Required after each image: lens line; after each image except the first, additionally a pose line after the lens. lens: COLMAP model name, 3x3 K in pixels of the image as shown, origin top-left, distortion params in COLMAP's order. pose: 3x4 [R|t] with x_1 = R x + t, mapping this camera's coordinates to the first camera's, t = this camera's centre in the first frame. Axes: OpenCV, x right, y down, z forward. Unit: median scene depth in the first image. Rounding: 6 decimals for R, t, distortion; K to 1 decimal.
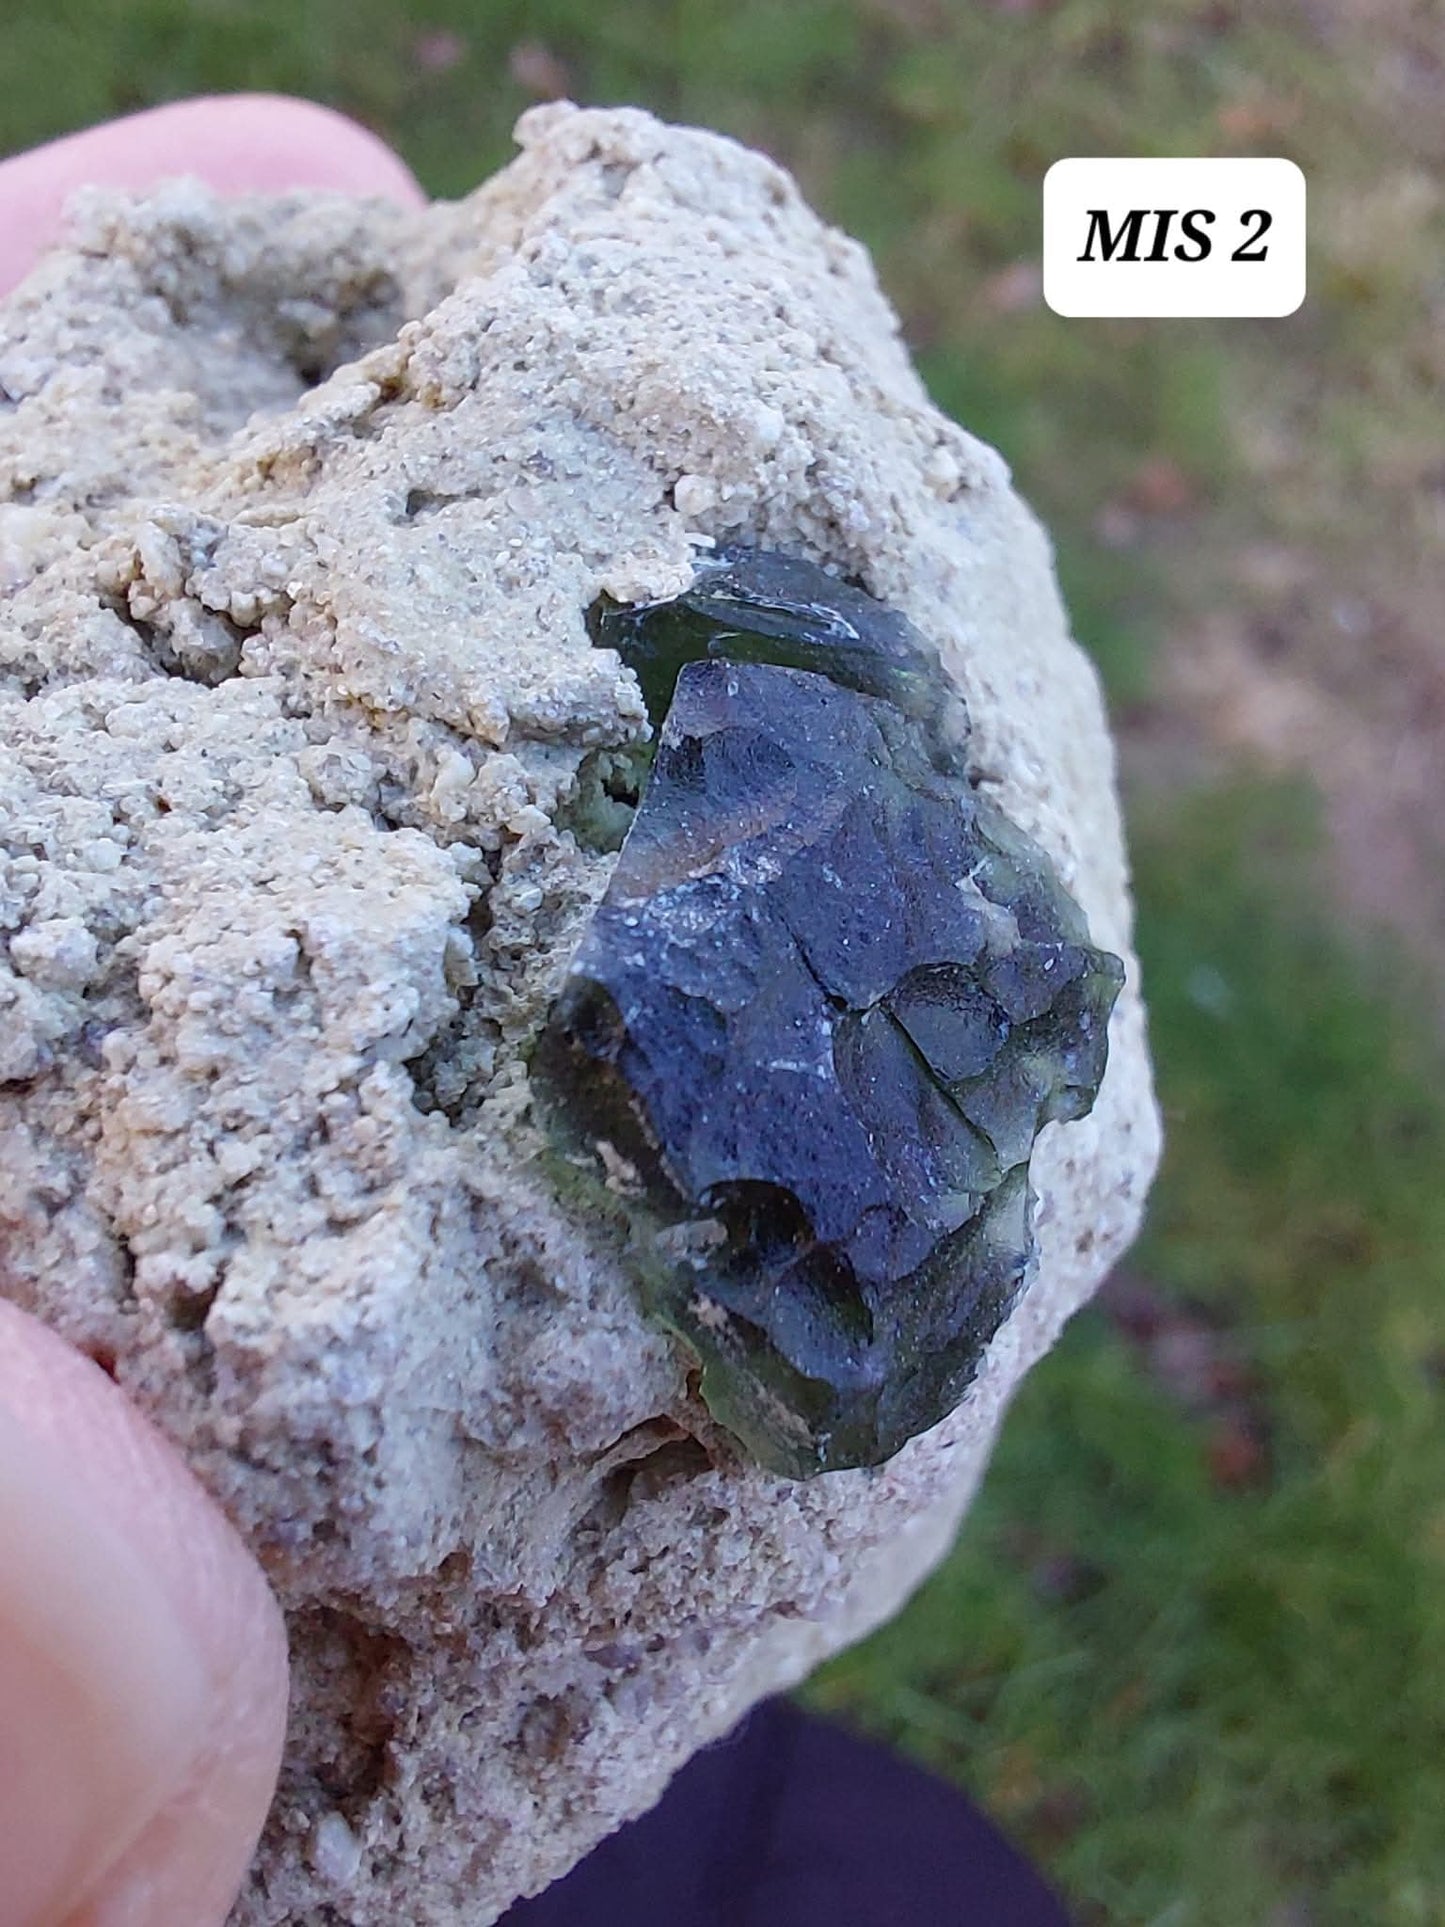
lens RADIAL K [[1836.6, 0, 783.5], [0, 1836.6, 1012.4], [0, 0, 1]] dist [-0.012273, 0.000630]
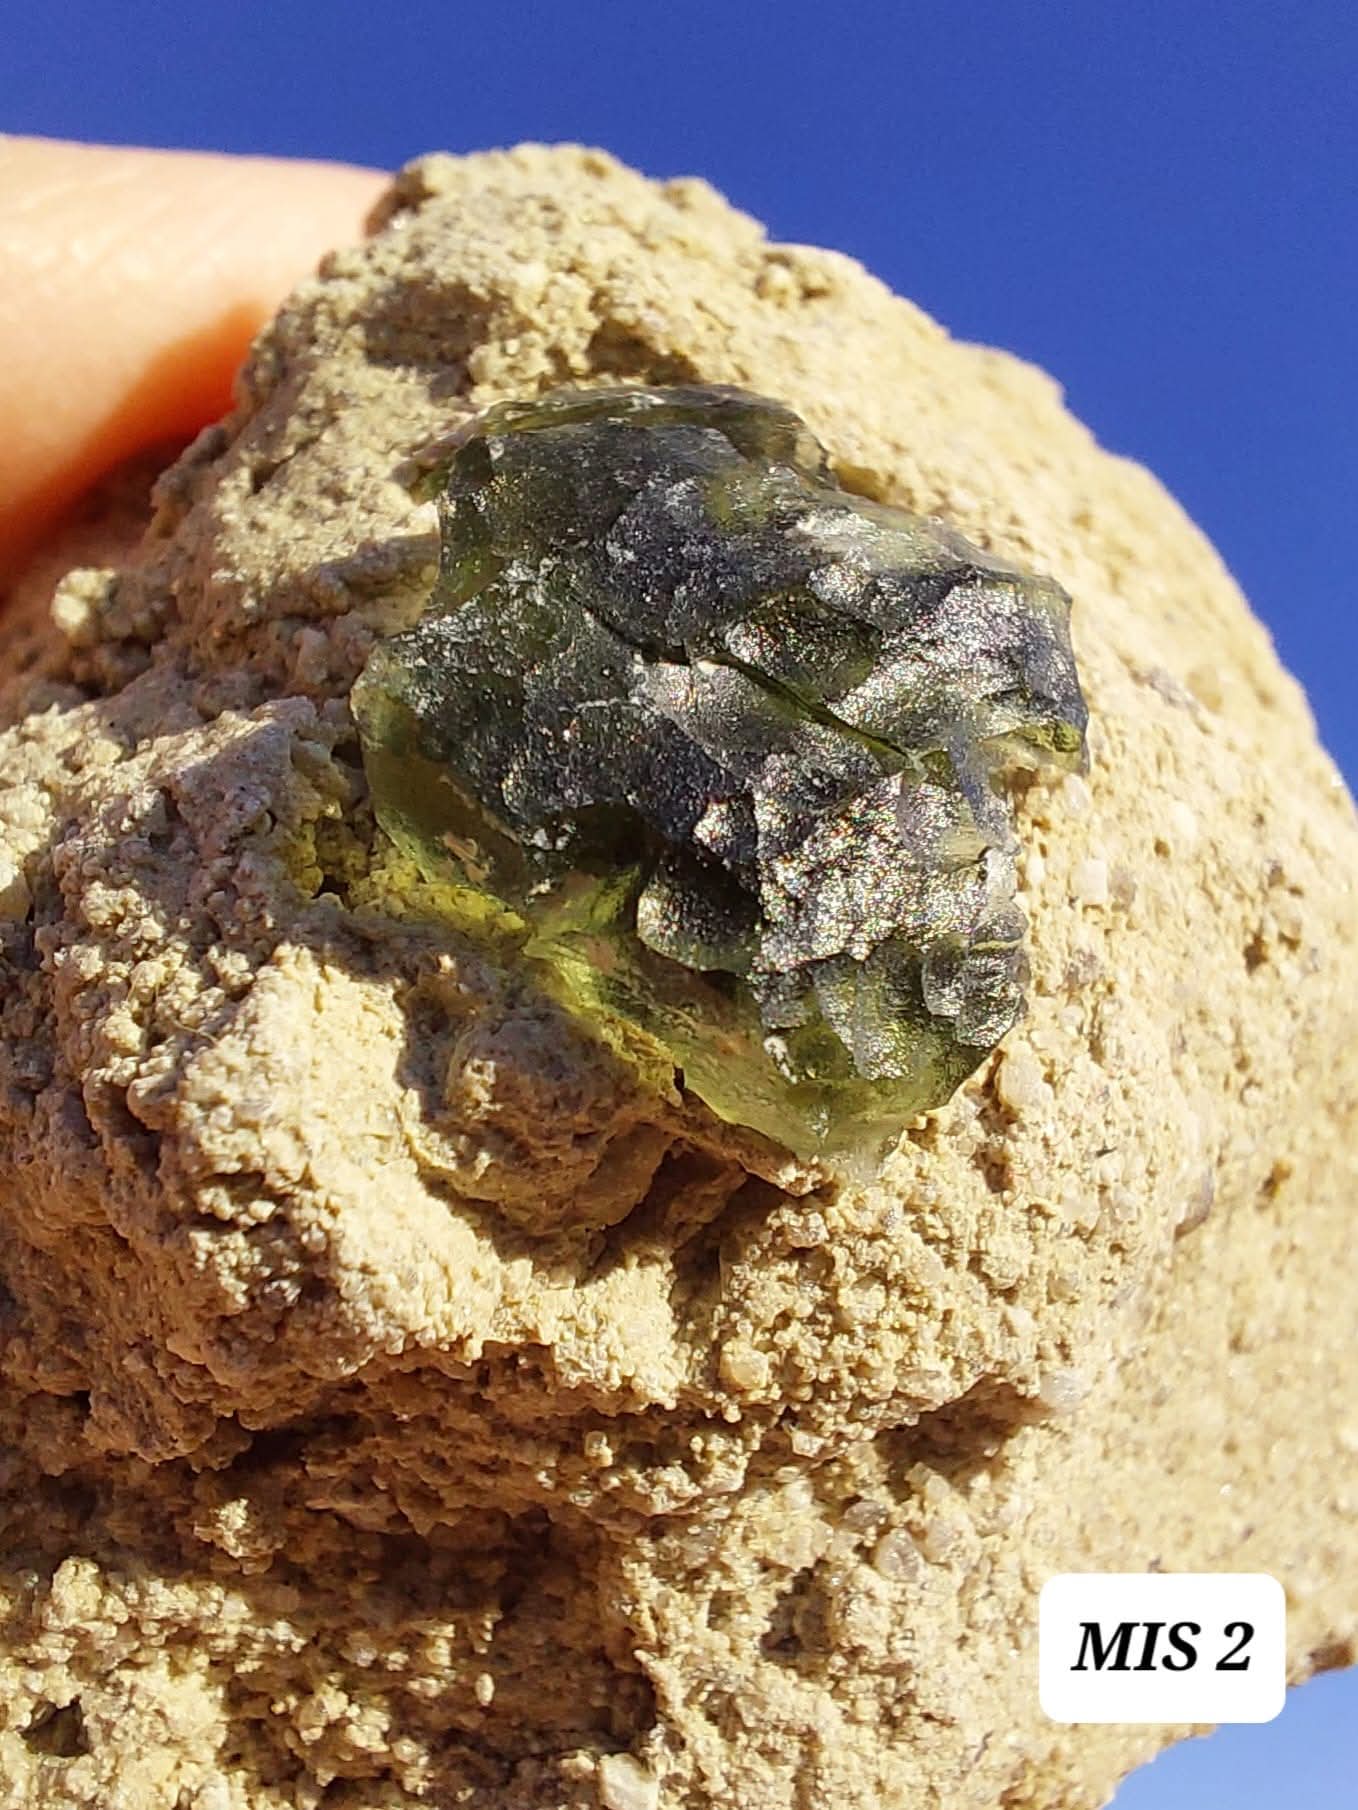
lens RADIAL K [[2060.1, 0, 789.9], [0, 2060.1, 1044.9], [0, 0, 1]] dist [-0.041896, -0.022020]
pose [[0.884153, -0.383945, -0.266196, 0.285484], [0.324293, 0.914503, -0.241904, 0.445176], [0.336315, 0.127554, 0.933071, 0.008358]]
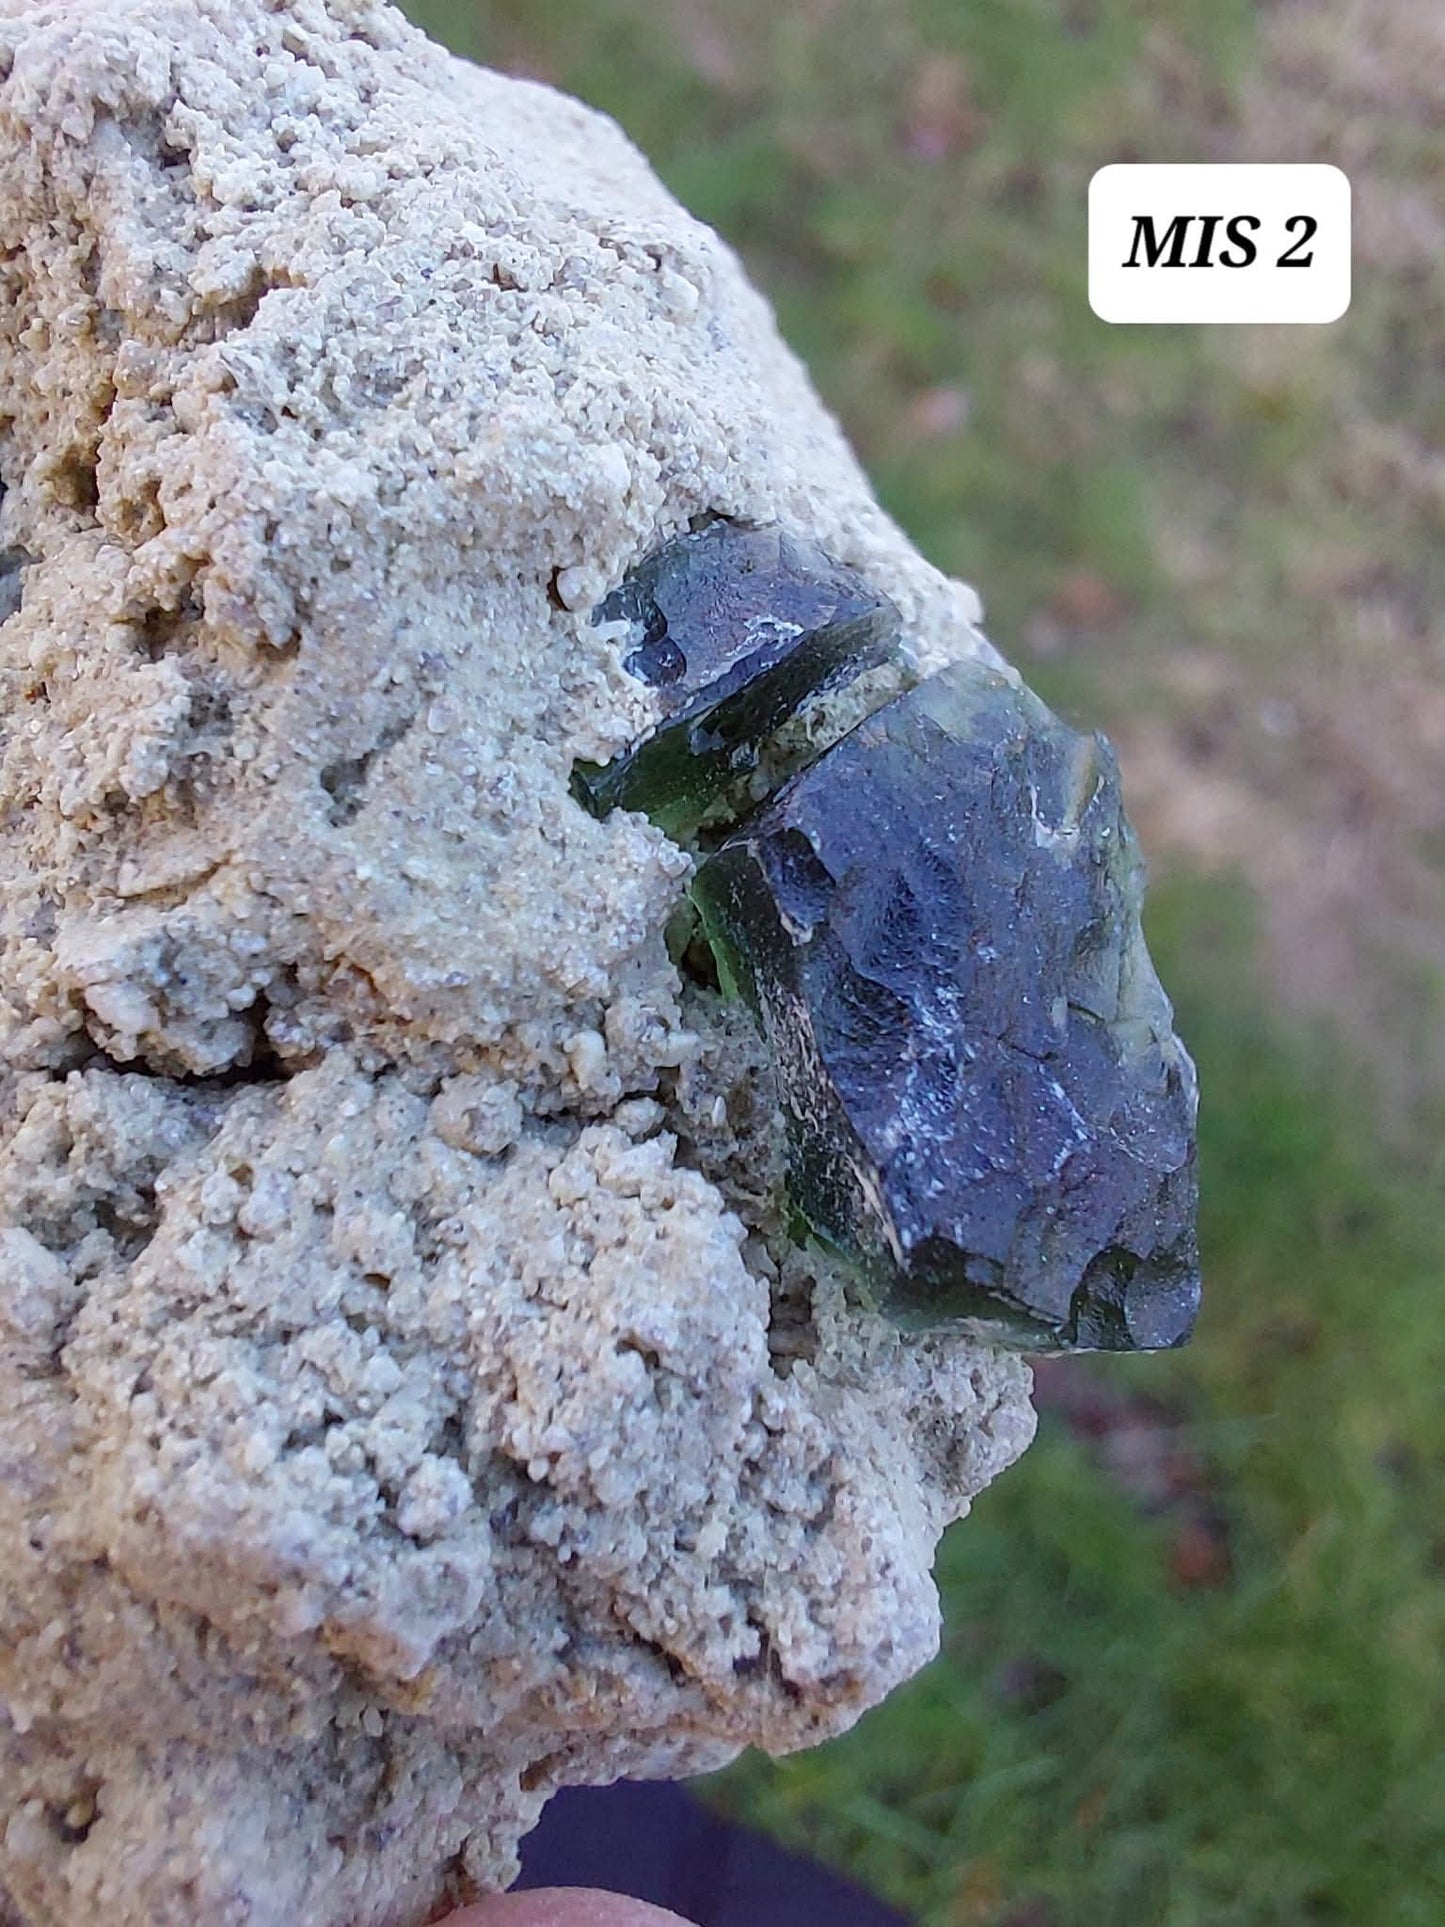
lens RADIAL K [[1801.4, 0, 741.5], [0, 1801.4, 963.3], [0, 0, 1]] dist [-0.031766, -0.002217]
pose [[0.837219, -0.529297, 0.137509, -0.207983], [0.400487, 0.764645, 0.504904, -0.576672], [-0.372390, -0.367645, 0.852152, 0.196758]]
